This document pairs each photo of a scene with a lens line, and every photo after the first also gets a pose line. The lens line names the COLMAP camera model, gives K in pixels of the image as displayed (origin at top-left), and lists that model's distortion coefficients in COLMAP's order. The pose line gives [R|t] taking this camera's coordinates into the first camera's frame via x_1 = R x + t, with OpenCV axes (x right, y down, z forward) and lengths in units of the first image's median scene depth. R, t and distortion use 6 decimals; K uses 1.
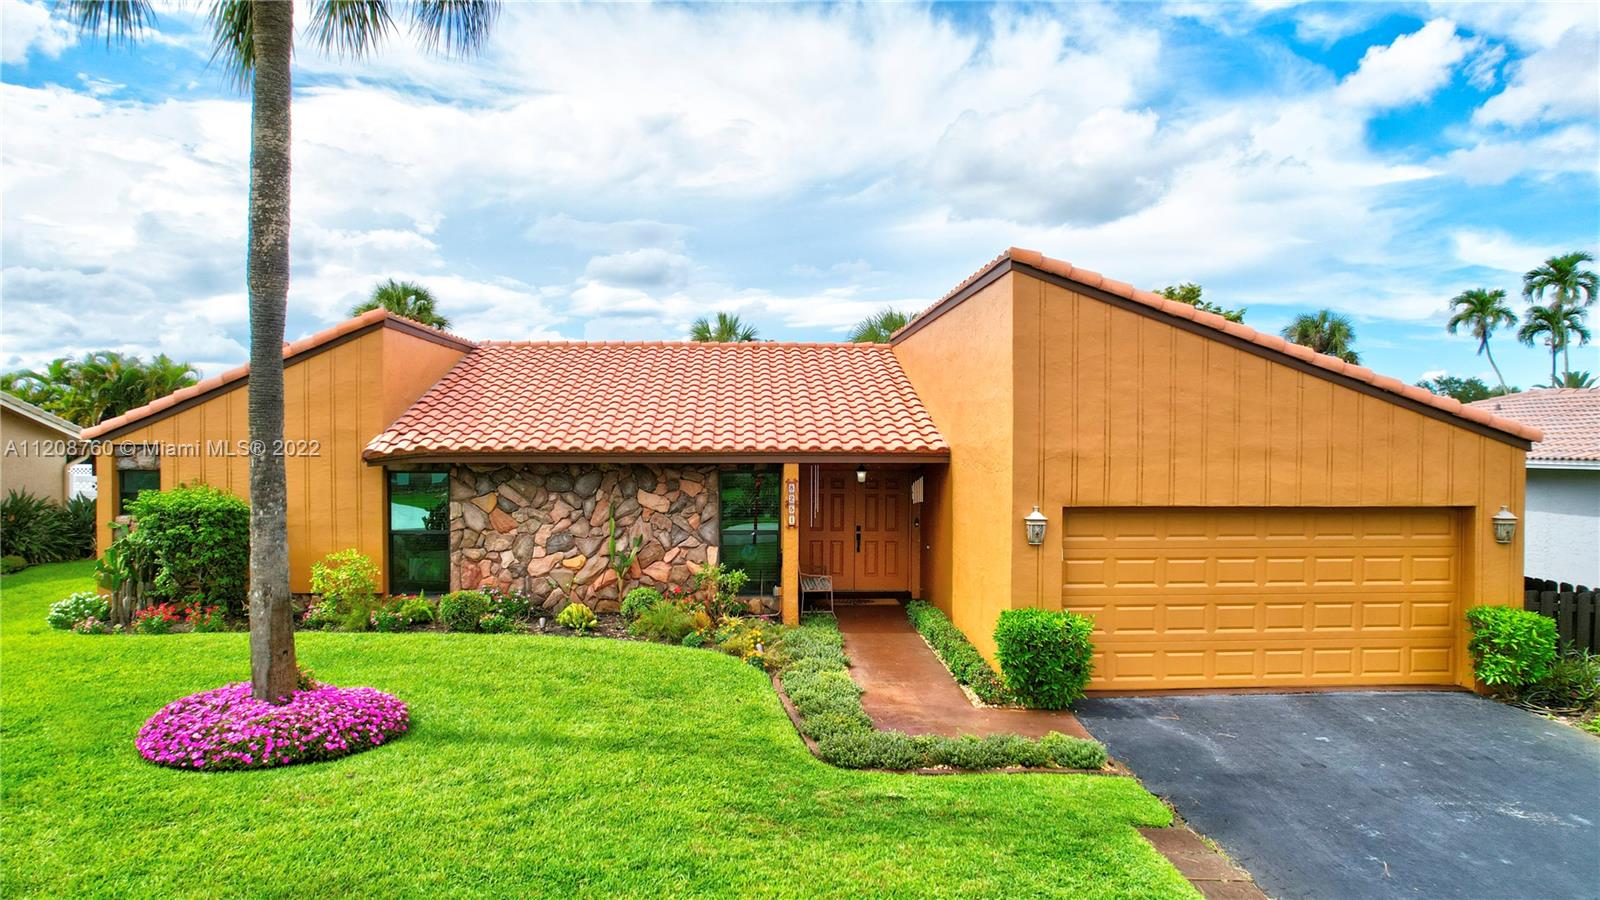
lens RADIAL K [[1009.5, 0, 796.6], [0, 1009.5, 460.0], [0, 0, 1]] dist [-0.072484, 0.060413]
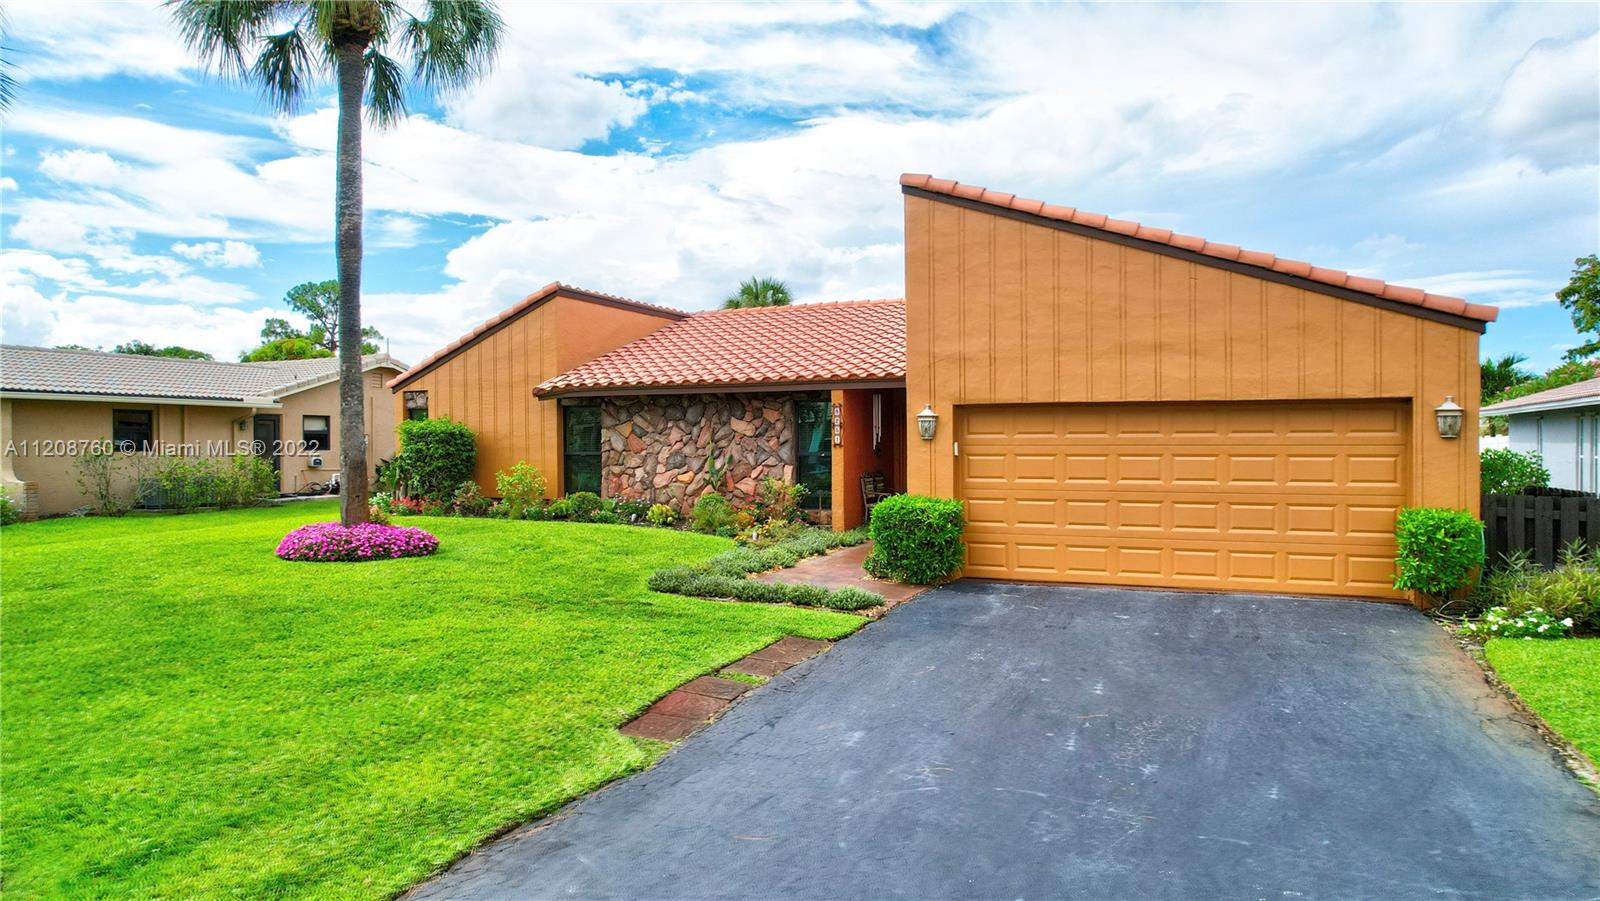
lens RADIAL K [[1009.5, 0, 796.6], [0, 1009.5, 460.5], [0, 0, 1]] dist [-0.072484, 0.060413]
pose [[0.894726, 0.001981, -0.446611, 0.463968], [-0.001377, 0.999998, 0.001676, 0.081432], [0.446613, -0.000885, 0.894727, -0.041455]]
